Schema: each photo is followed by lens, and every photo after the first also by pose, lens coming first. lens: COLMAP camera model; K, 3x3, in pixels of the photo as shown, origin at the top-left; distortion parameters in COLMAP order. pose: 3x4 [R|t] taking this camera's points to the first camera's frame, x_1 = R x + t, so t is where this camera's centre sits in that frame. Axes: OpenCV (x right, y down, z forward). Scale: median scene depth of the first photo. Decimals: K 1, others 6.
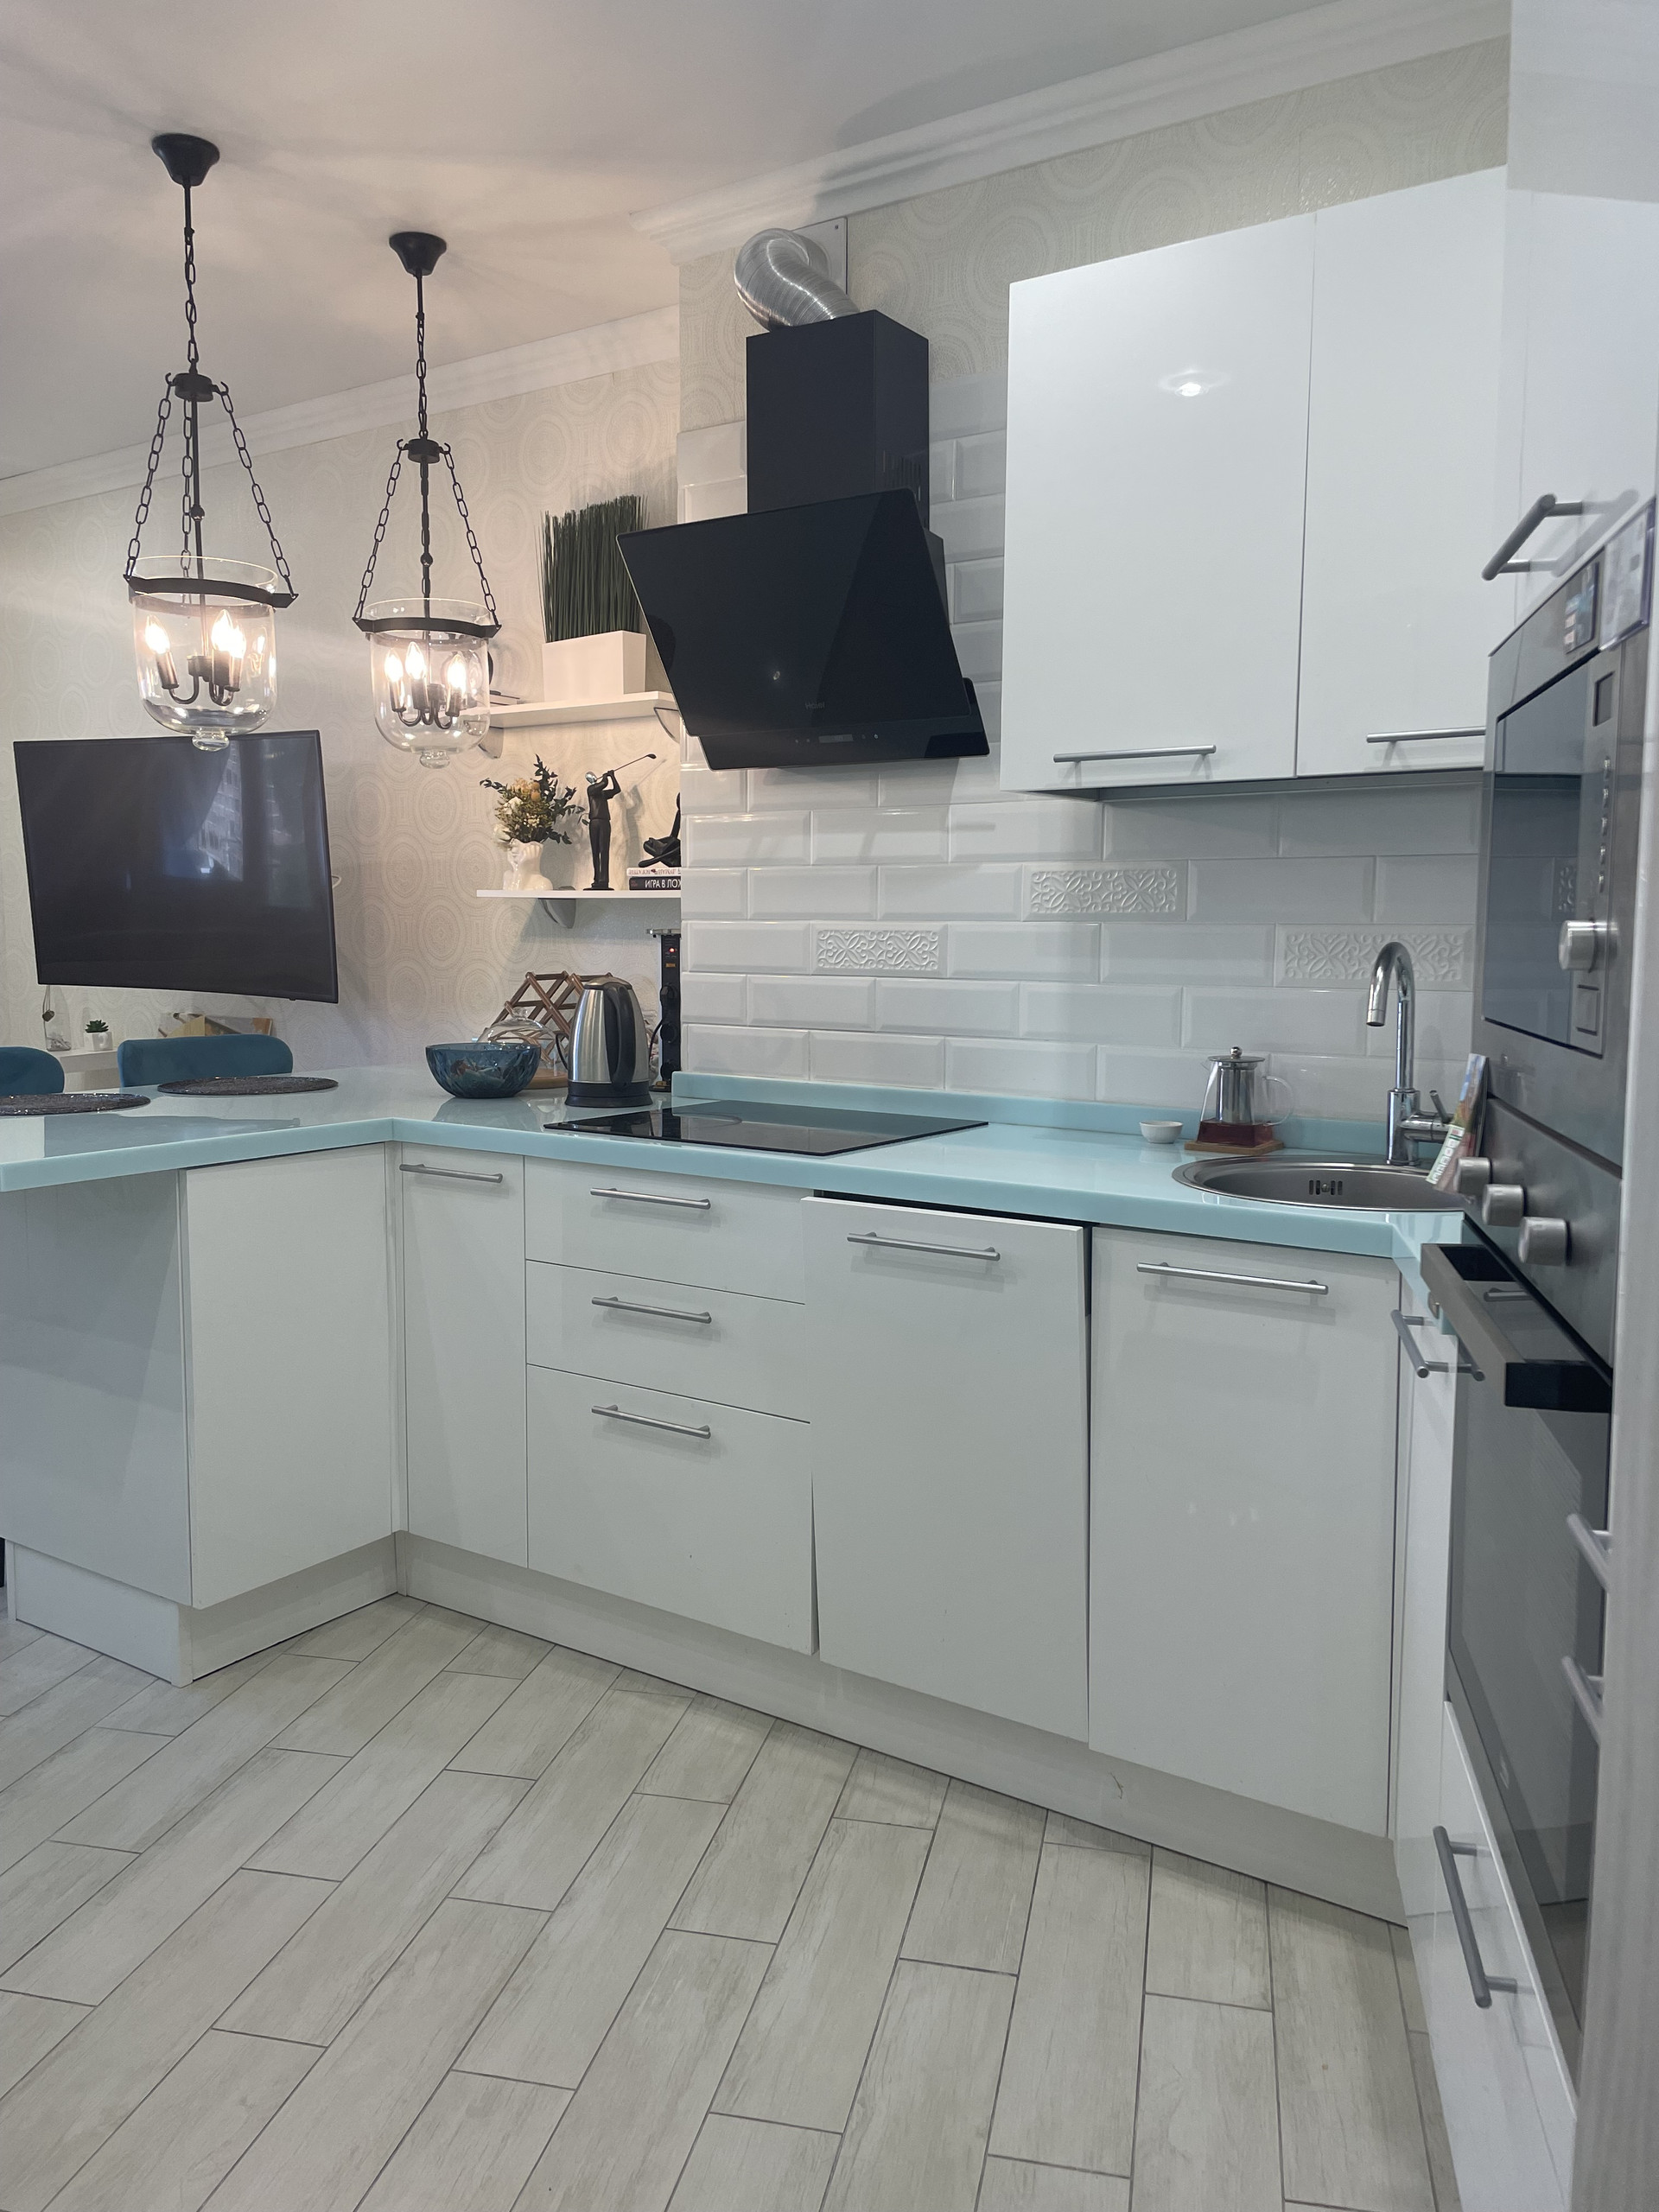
lens RADIAL K [[1638.3, 0, 829.5], [0, 1638.3, 1106.0], [0, 0, 1]] dist [0.075086, -0.118462]
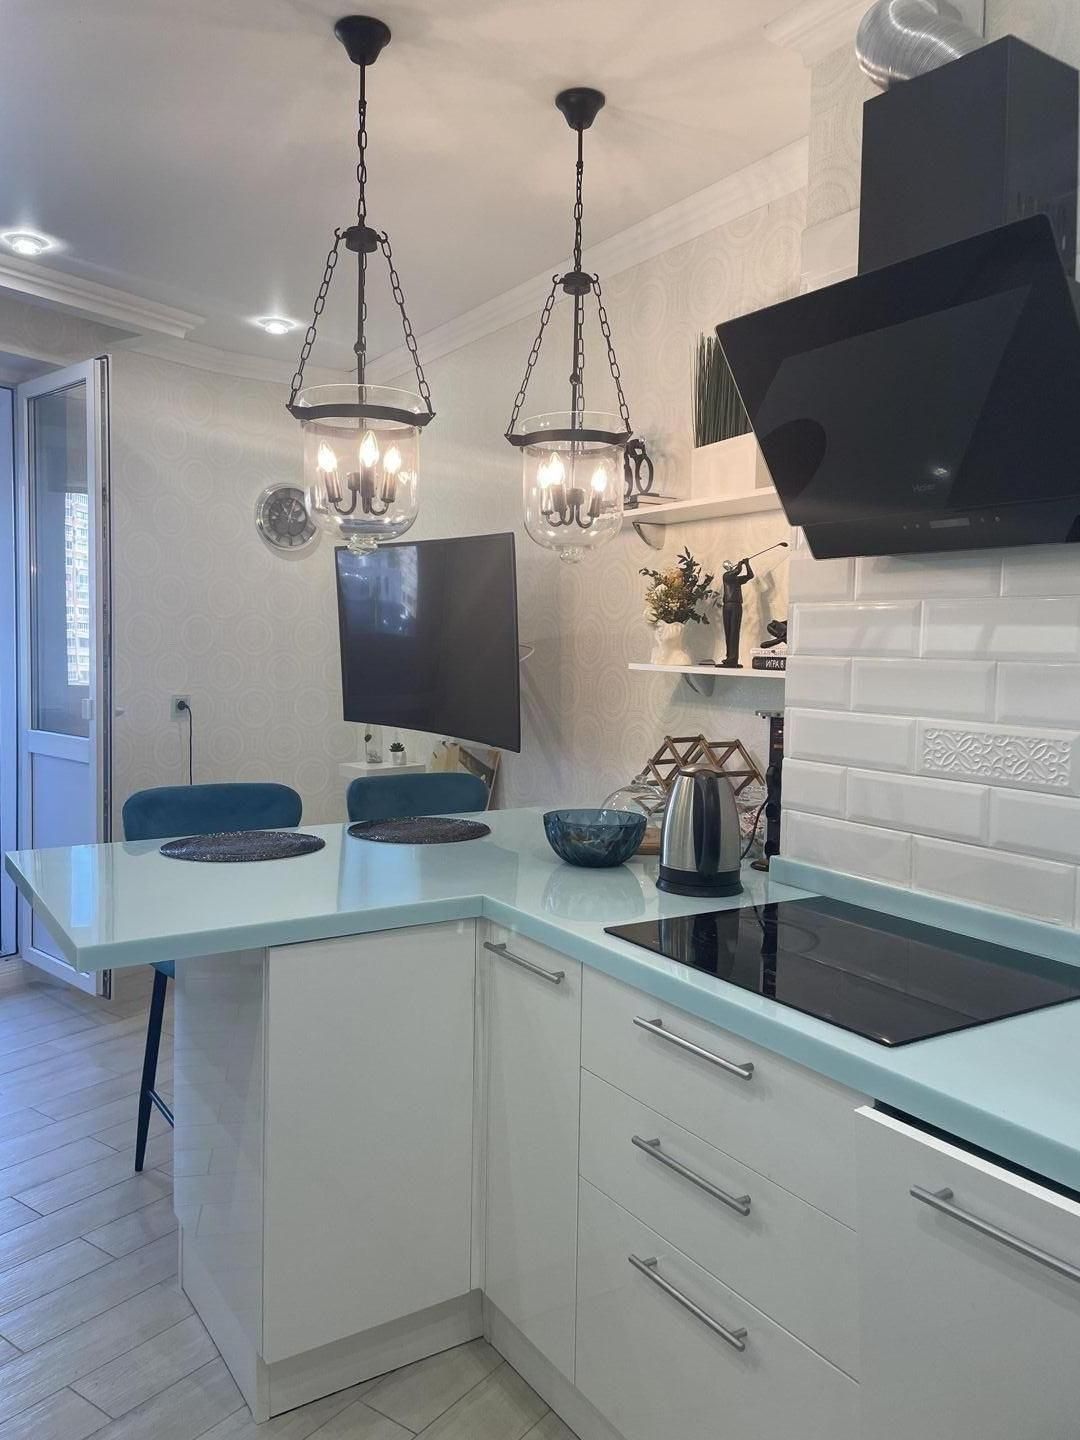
lens RADIAL K [[1066.5, 0, 540.0], [0, 1066.5, 720.0], [0, 0, 1]] dist [0.075086, -0.118462]
pose [[0.920515, 0.037185, -0.388933, 0.027092], [-0.053734, 0.998050, -0.031755, -0.075164], [0.386994, 0.050130, 0.920719, 0.332672]]
